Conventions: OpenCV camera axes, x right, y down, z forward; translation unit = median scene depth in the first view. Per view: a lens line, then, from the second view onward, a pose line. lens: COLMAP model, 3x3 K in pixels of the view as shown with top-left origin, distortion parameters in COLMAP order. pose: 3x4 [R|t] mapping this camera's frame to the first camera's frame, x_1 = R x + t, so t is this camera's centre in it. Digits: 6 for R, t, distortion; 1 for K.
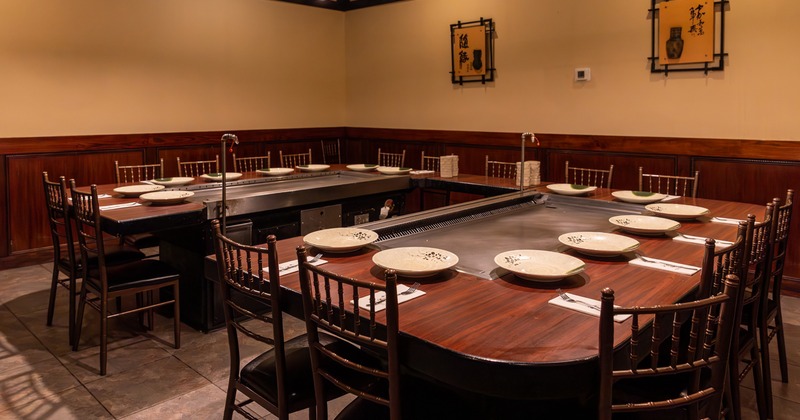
lens RADIAL K [[507.2, 0, 443.1], [0, 507.2, 221.1], [0, 0, 1]] dist [-0.012218, -0.005722]
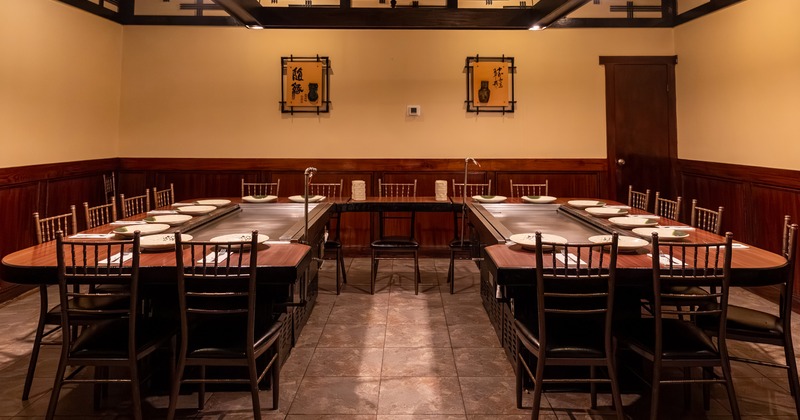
lens RADIAL K [[507.2, 0, 407.6], [0, 507.2, 214.1], [0, 0, 1]] dist [-0.012218, -0.005722]
pose [[0.748355, -0.099362, 0.655814, -0.531125], [0.137521, 0.990475, -0.006860, -0.028981], [-0.648886, 0.095322, 0.754891, 0.086726]]
